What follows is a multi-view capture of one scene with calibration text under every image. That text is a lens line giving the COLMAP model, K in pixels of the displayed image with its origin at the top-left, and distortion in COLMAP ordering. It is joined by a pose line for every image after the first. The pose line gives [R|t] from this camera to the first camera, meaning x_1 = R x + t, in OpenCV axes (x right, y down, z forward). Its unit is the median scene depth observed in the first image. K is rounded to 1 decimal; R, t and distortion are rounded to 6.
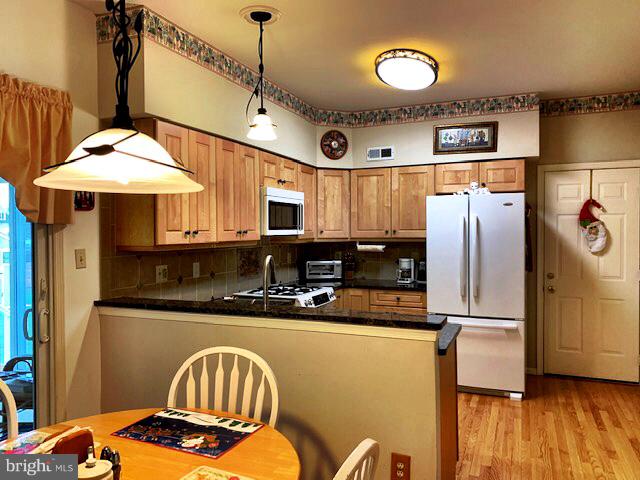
lens RADIAL K [[485.3, 0, 297.2], [0, 485.3, 242.7], [0, 0, 1]] dist [0.021245, -0.034667]
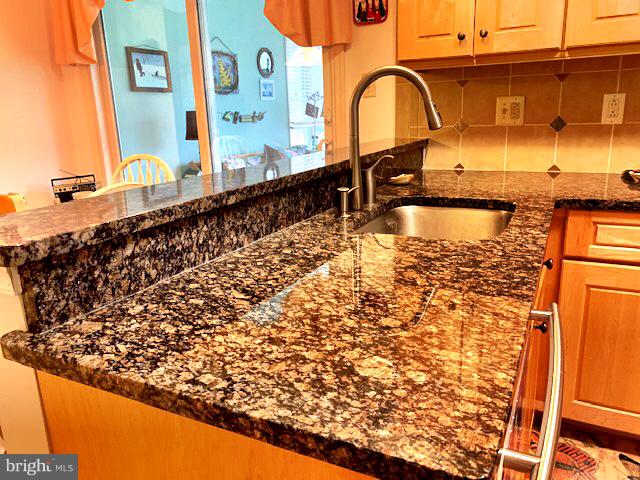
lens RADIAL K [[485.3, 0, 319.0], [0, 485.3, 239.0], [0, 0, 1]] dist [0.021245, -0.034667]
pose [[-0.031265, 0.264930, -0.963761, 0.274890], [0.010839, 0.964265, 0.264717, 0.039481], [0.999452, -0.002170, -0.033019, 0.566008]]
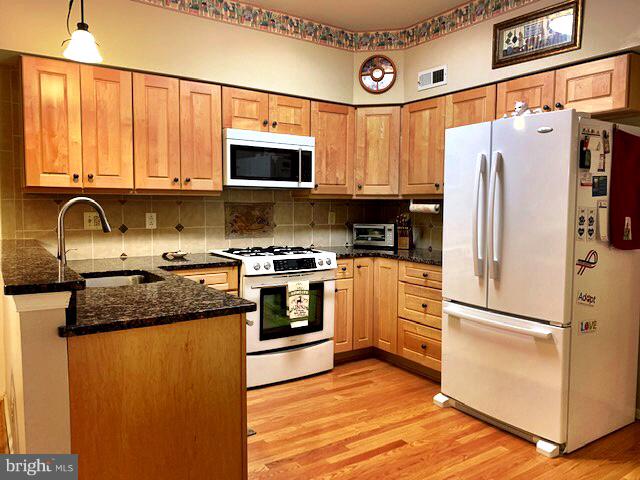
lens RADIAL K [[485.3, 0, 298.6], [0, 485.3, 238.0], [0, 0, 1]] dist [0.021245, -0.034667]
pose [[0.843936, 0.050836, -0.534030, 0.438083], [-0.027053, 0.998266, 0.052275, 0.026183], [0.535762, -0.029670, 0.843848, 0.285328]]
